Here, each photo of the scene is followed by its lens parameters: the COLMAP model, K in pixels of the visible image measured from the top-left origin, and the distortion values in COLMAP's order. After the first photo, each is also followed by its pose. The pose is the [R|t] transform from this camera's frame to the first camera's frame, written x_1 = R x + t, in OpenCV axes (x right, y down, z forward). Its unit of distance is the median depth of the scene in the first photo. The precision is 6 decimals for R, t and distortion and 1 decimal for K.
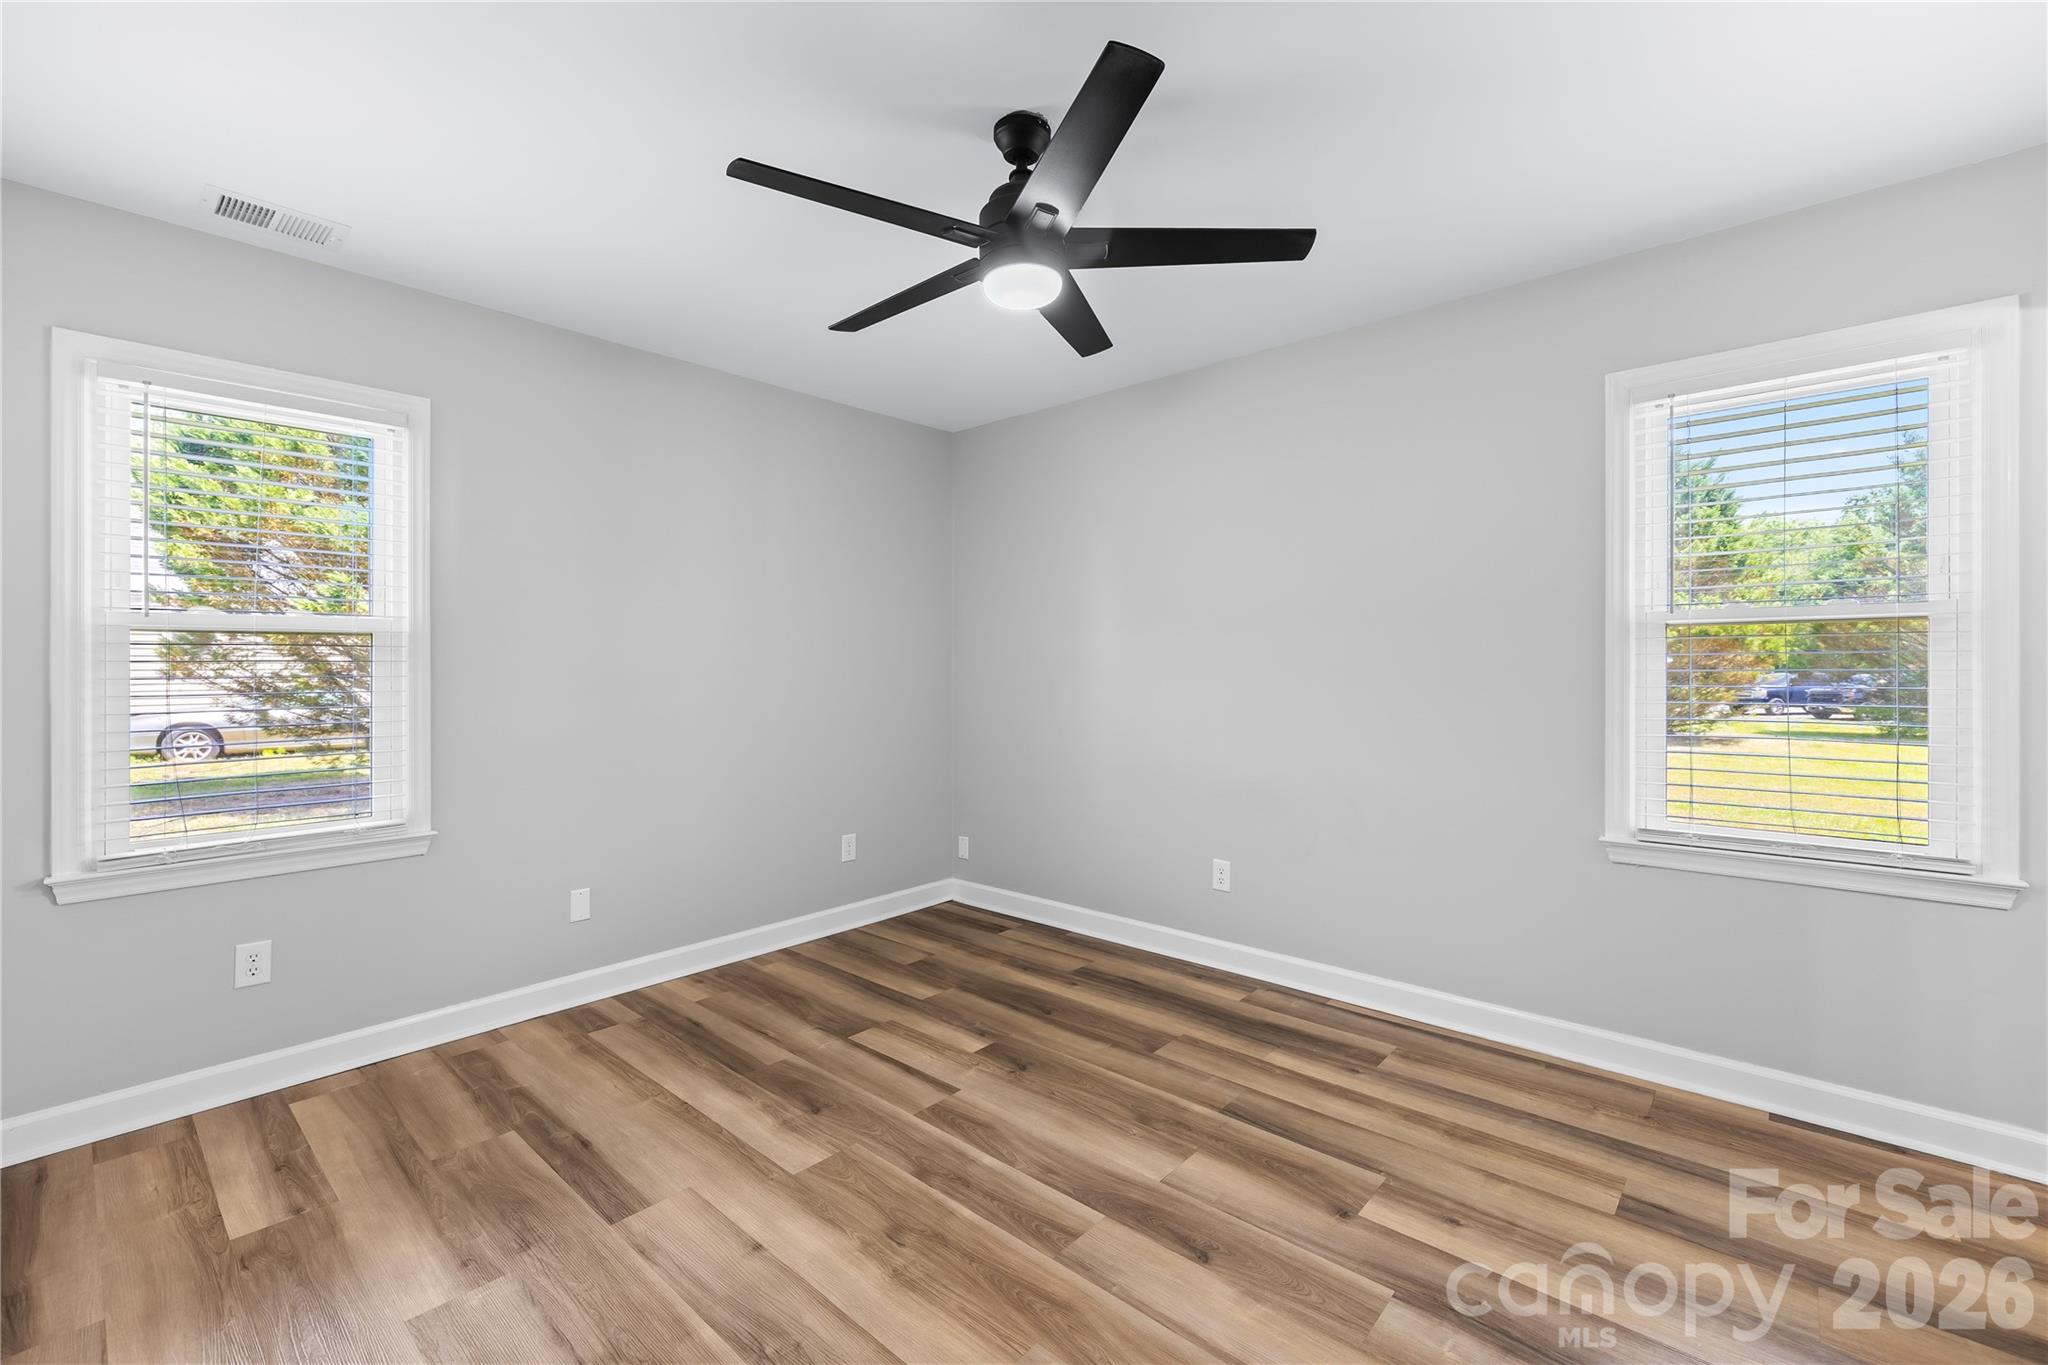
lens RADIAL K [[868.0, 0, 1015.8], [0, 868.0, 663.3], [0, 0, 1]] dist [0.000492, -0.000436]
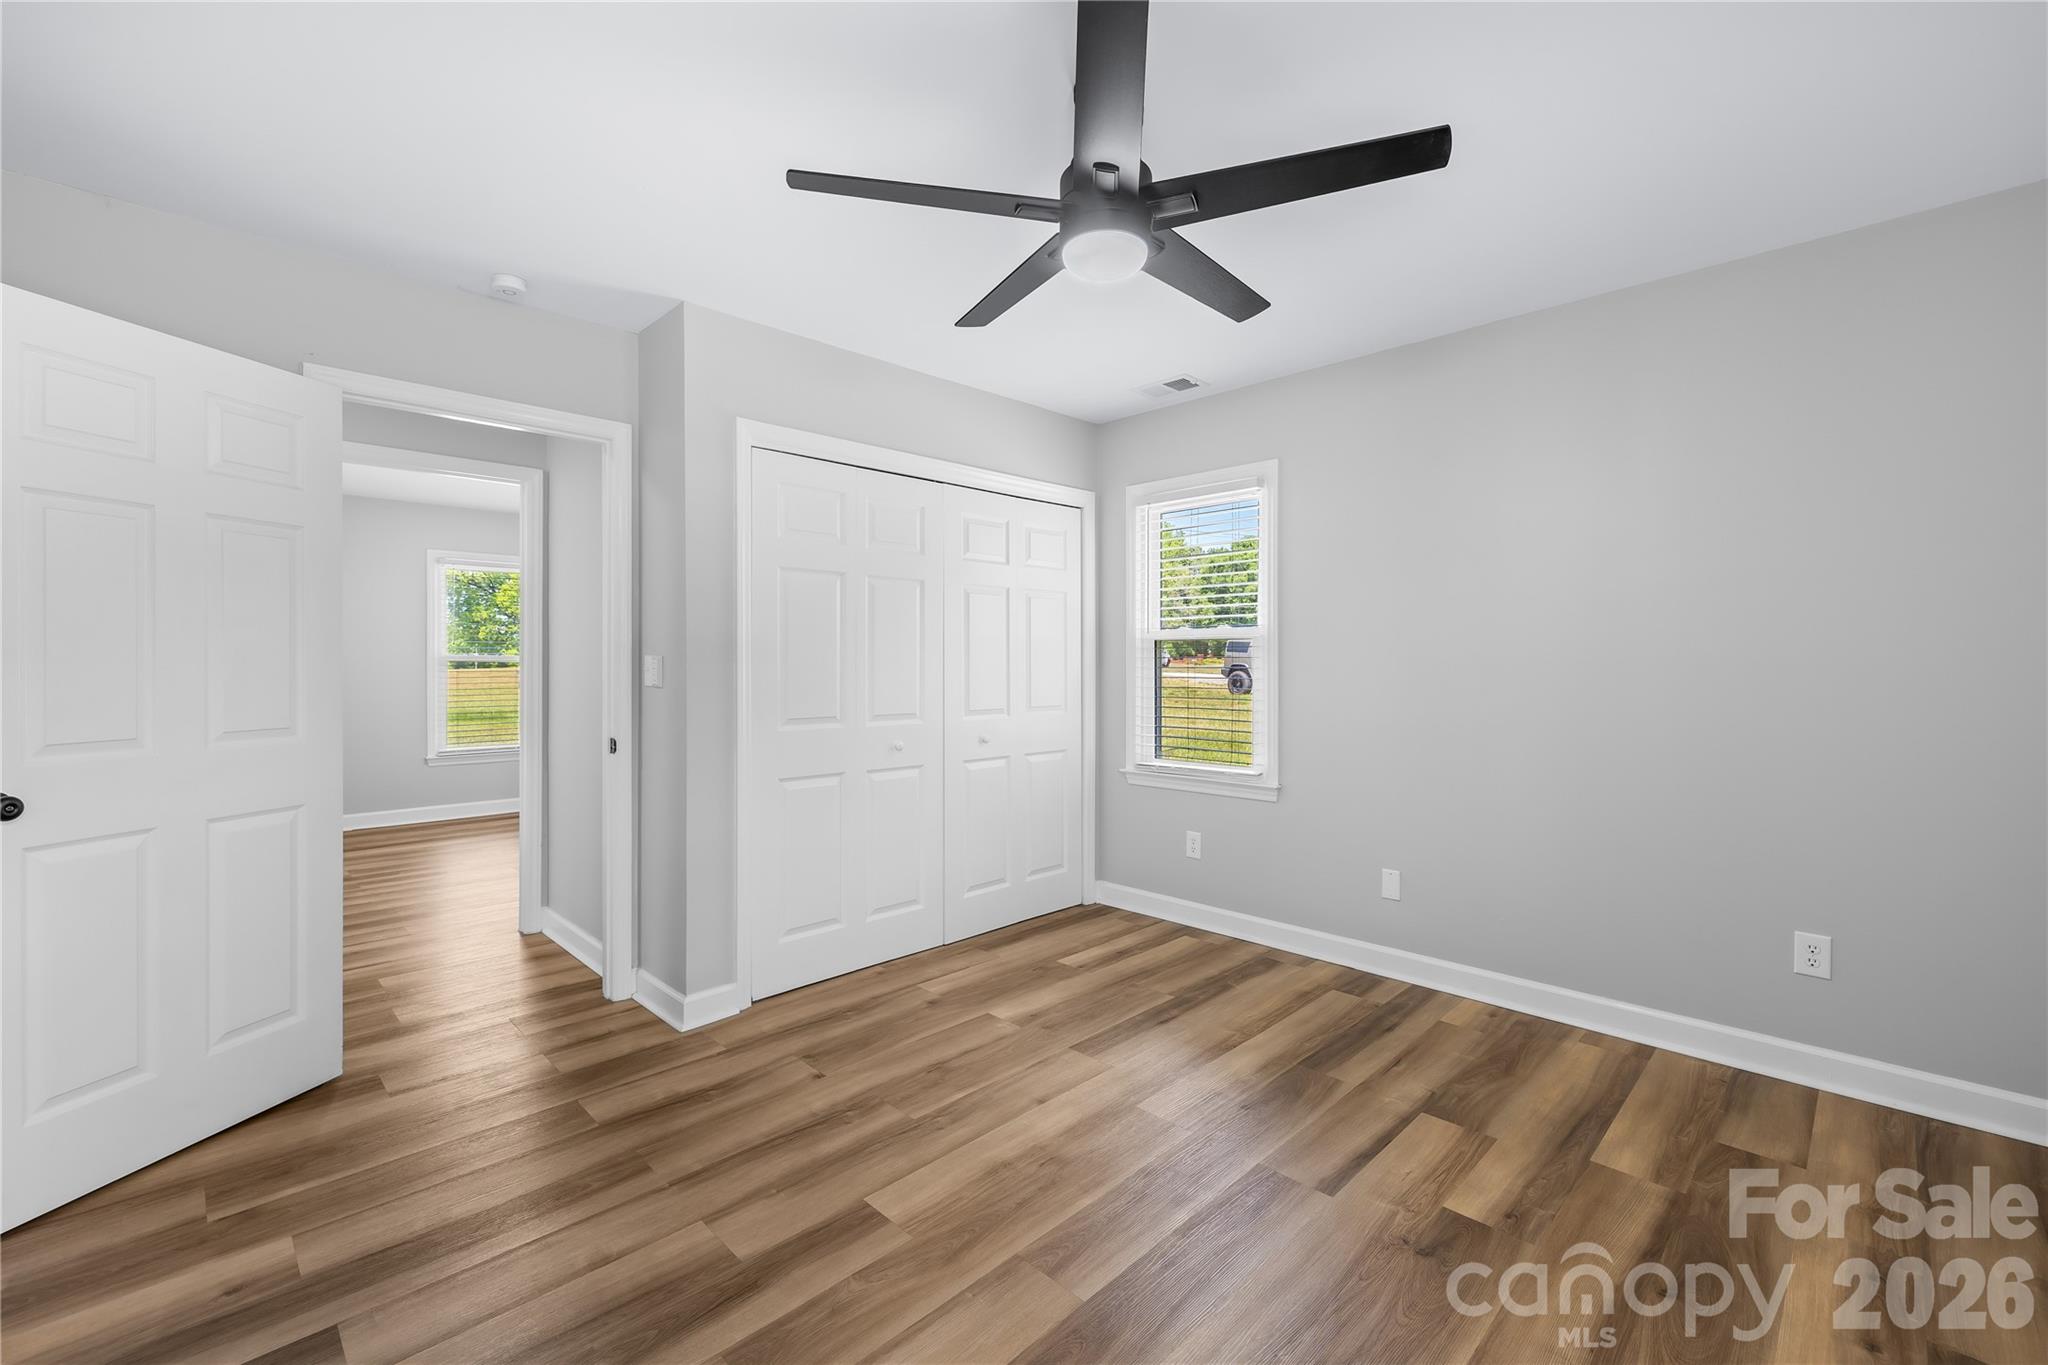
lens RADIAL K [[868.0, 0, 1015.8], [0, 868.0, 663.3], [0, 0, 1]] dist [0.000492, -0.000436]
pose [[-0.055559, 0.008091, -0.998423, 0.674704], [0.002201, 0.999966, 0.007981, -0.004799], [0.998453, -0.001754, -0.055575, 0.684103]]
